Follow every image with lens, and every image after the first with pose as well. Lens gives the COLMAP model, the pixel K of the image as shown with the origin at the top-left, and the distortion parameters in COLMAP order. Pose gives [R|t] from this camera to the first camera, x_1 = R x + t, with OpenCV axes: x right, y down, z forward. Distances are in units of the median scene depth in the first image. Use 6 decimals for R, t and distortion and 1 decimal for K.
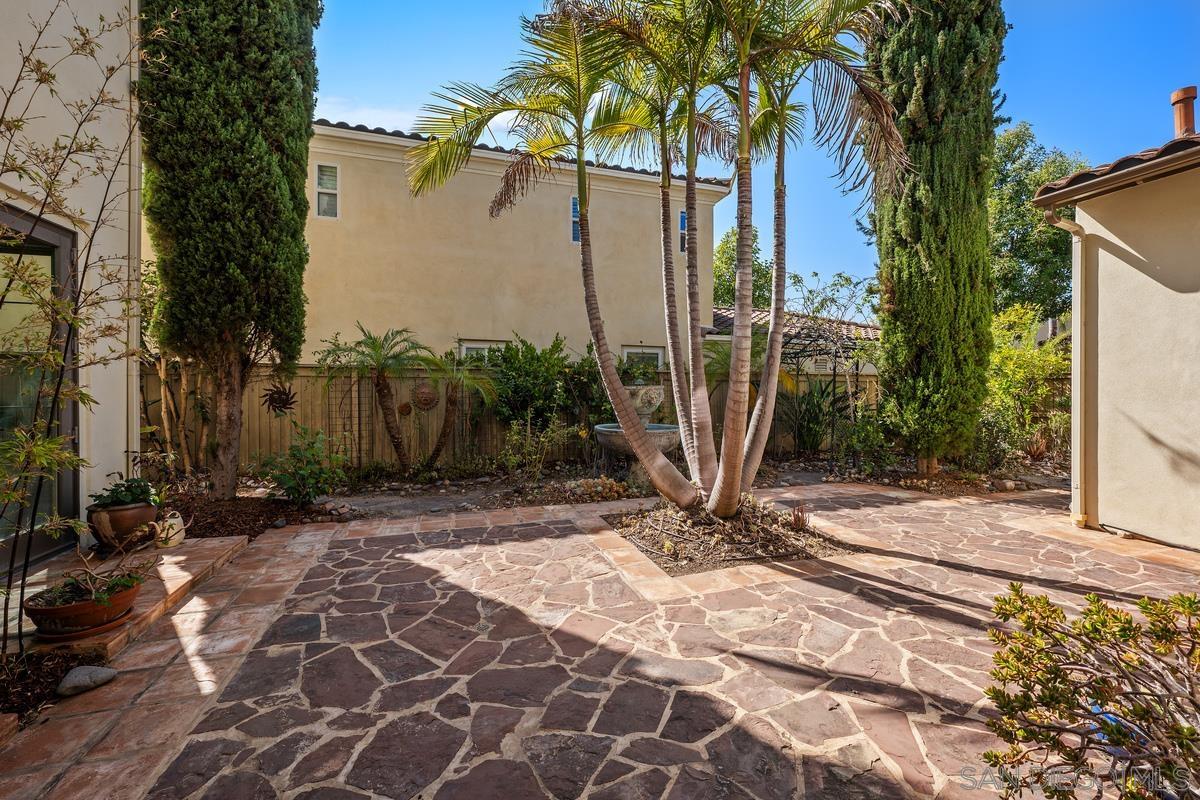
lens RADIAL K [[491.1, 0, 605.3], [0, 491.1, 387.0], [0, 0, 1]] dist [-0.001638, -0.000277]
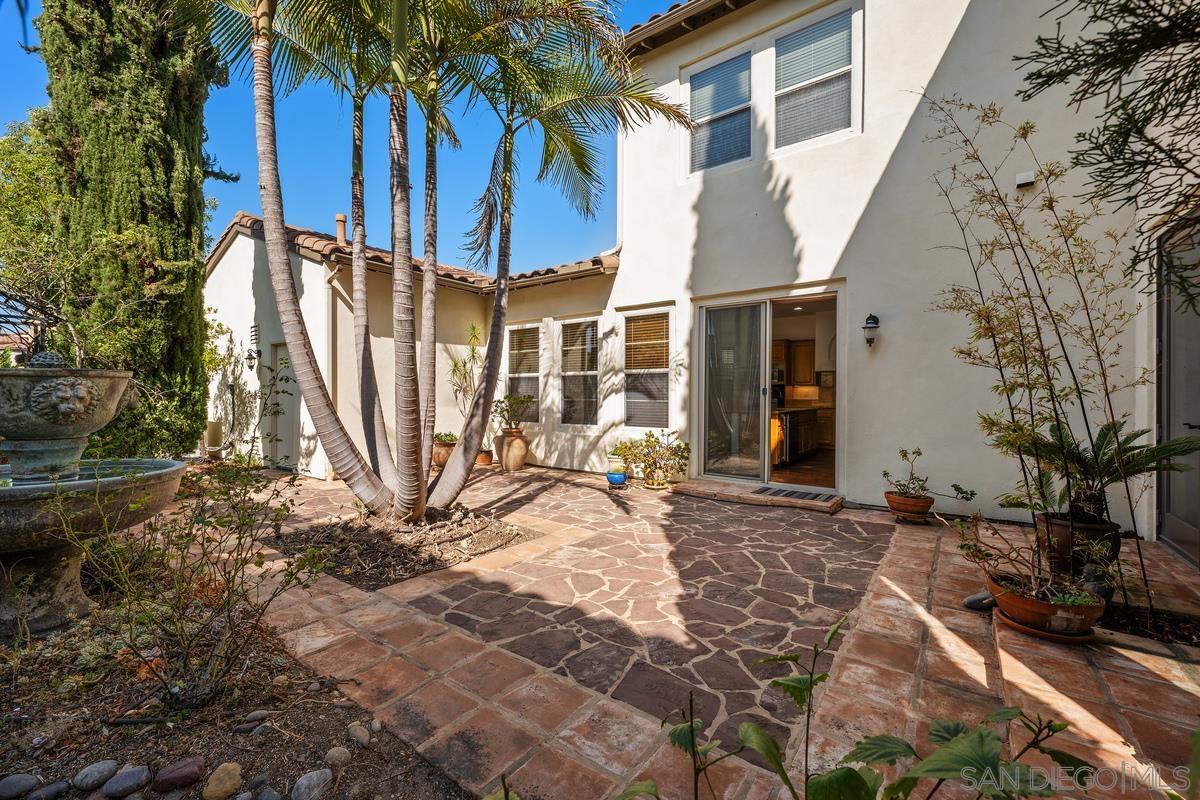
lens RADIAL K [[491.1, 0, 605.3], [0, 491.1, 387.0], [0, 0, 1]] dist [-0.001638, -0.000277]
pose [[-0.588196, 0.011859, 0.808631, -1.107926], [-0.006466, 0.999792, -0.019365, 0.038999], [-0.808693, -0.016619, -0.587997, 1.872689]]
